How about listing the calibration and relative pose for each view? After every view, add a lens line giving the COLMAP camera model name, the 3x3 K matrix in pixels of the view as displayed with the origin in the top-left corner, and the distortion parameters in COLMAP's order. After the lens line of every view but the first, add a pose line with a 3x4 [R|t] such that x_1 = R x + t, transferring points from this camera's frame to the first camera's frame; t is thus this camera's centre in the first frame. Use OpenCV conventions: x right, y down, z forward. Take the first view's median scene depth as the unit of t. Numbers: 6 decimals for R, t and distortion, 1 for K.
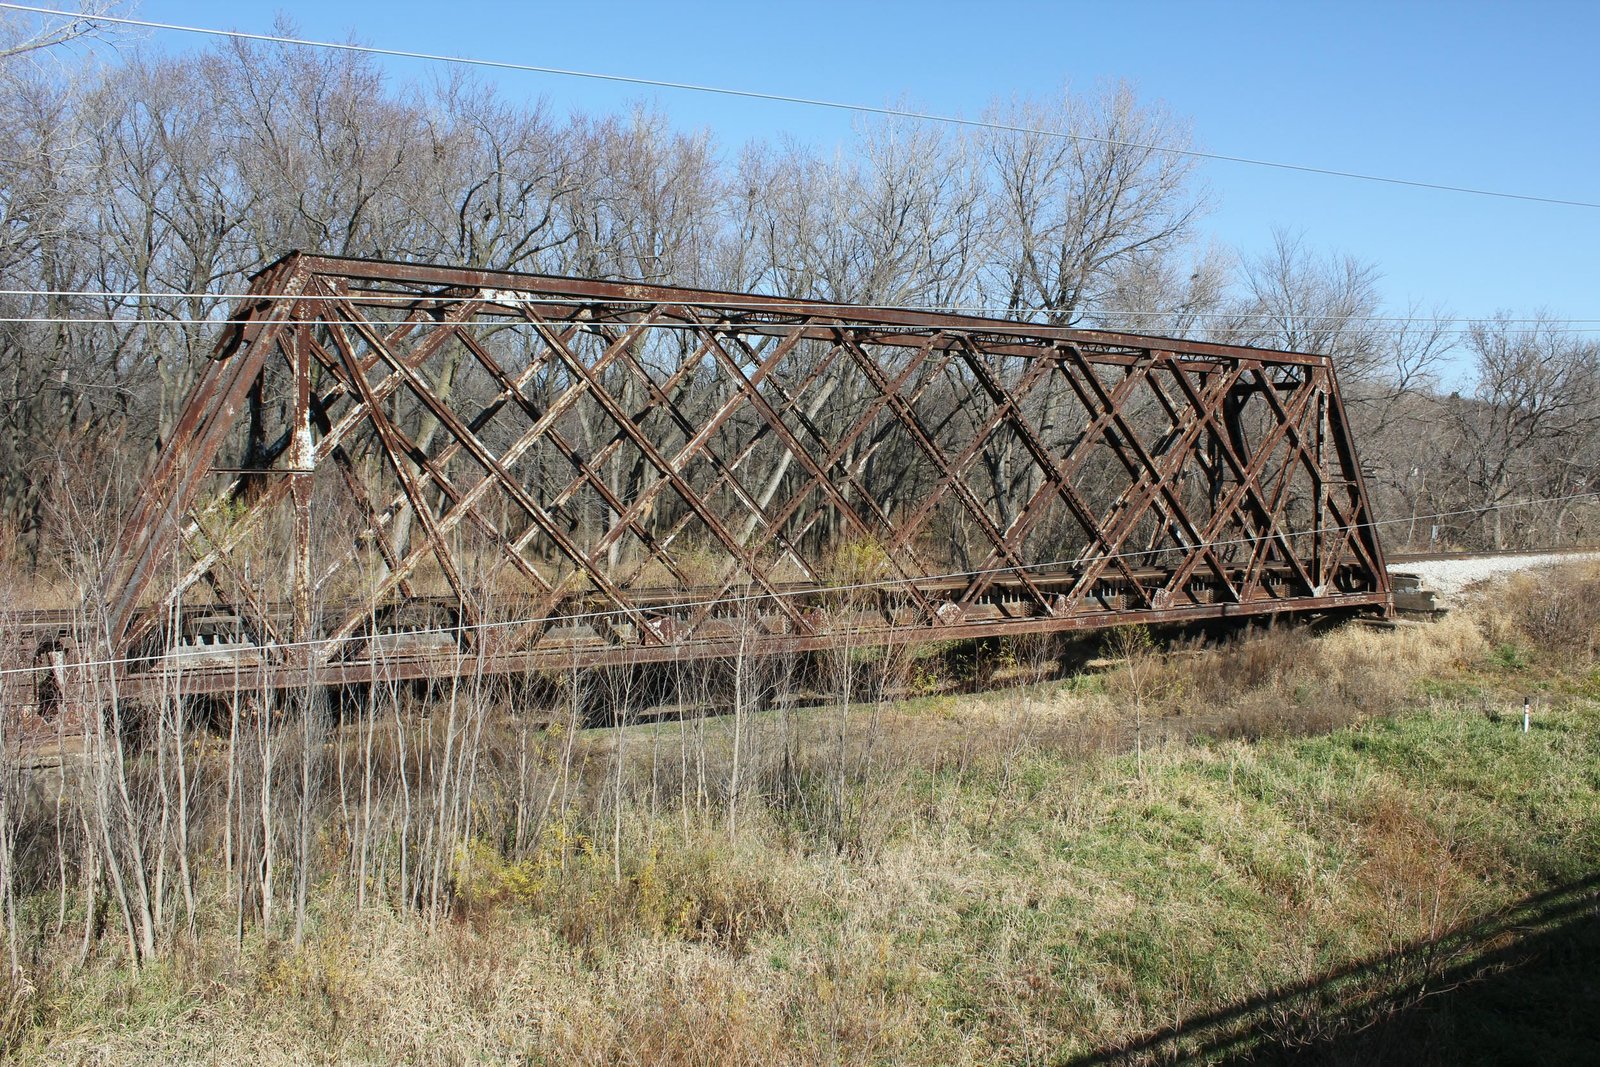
lens RADIAL K [[1285.7, 0, 800.0], [0, 1285.7, 533.5], [0, 0, 1]] dist [-0.081279, 0.000890]
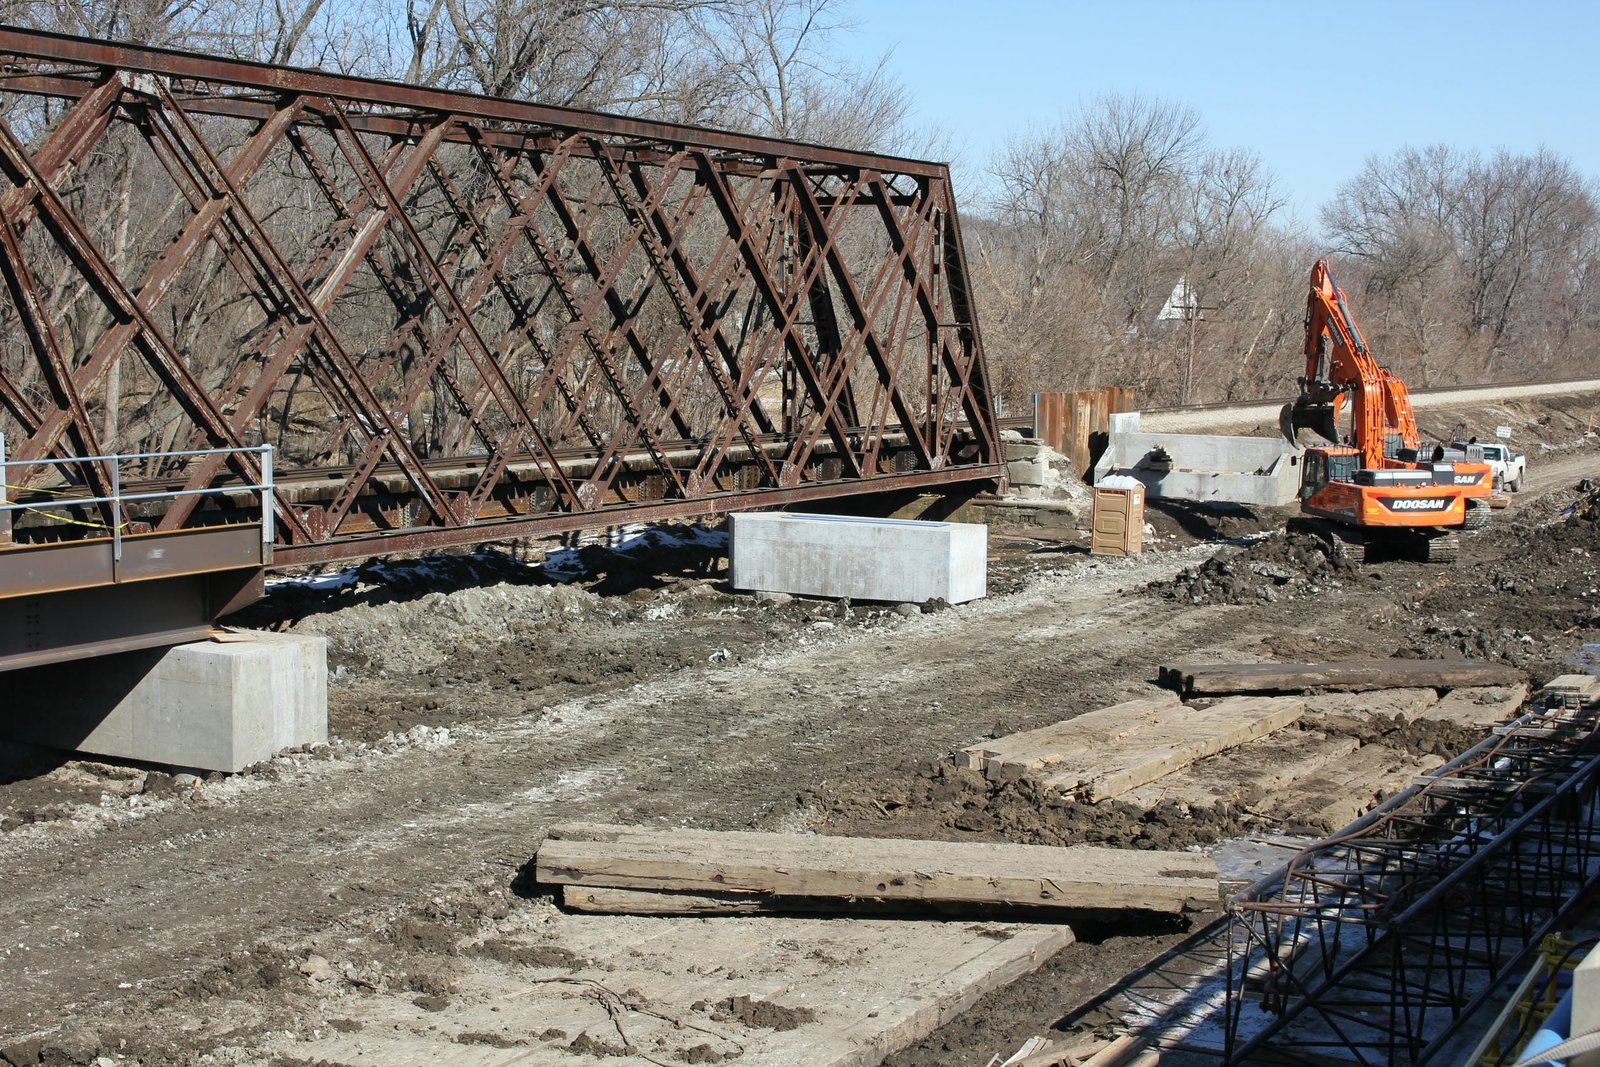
lens RADIAL K [[2293.5, 0, 768.3], [0, 2293.5, 534.5], [0, 0, 1]] dist [-0.074507, 0.141924]
pose [[0.894924, -0.044574, 0.443988, -0.319491], [0.022396, 0.998231, 0.055075, 0.008836], [-0.445657, -0.039344, 0.894339, -0.230925]]
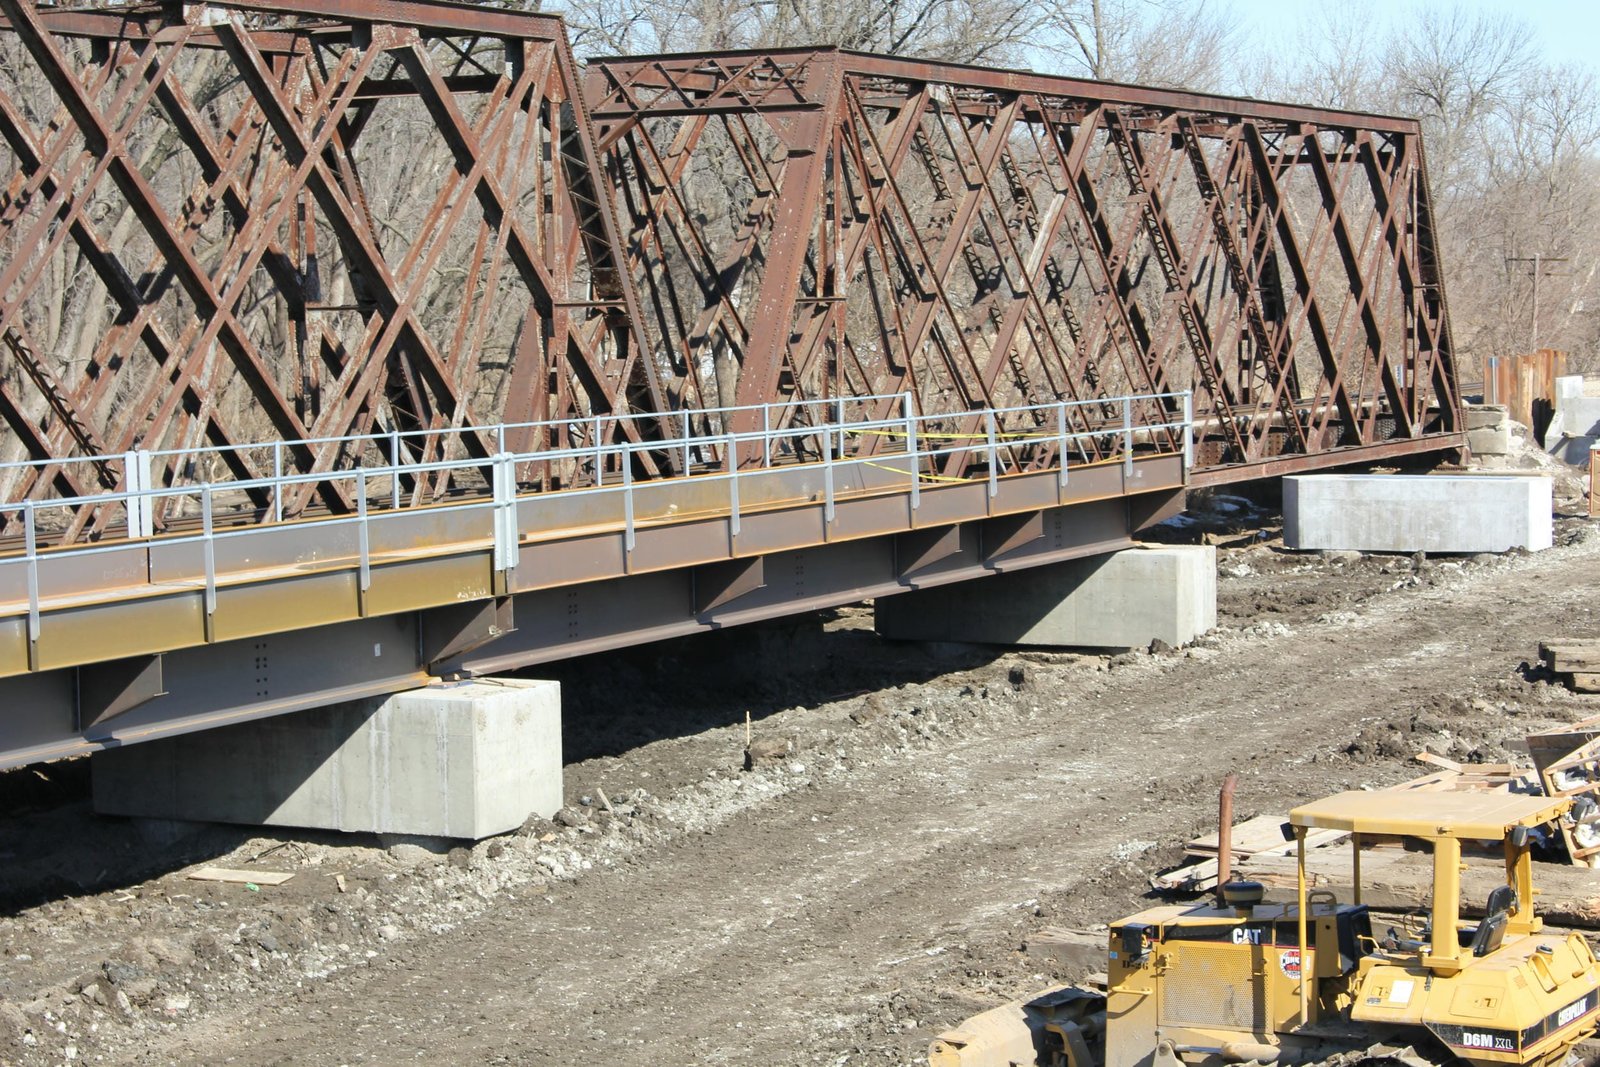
lens RADIAL K [[3504.1, 0, 762.9], [0, 3504.1, 499.2], [0, 0, 1]] dist [0.012040, 0.331506]
pose [[0.875075, -0.057053, 0.480613, -0.935857], [0.053250, 0.998349, 0.021558, 0.020422], [-0.481049, 0.006728, 0.876668, -0.642914]]
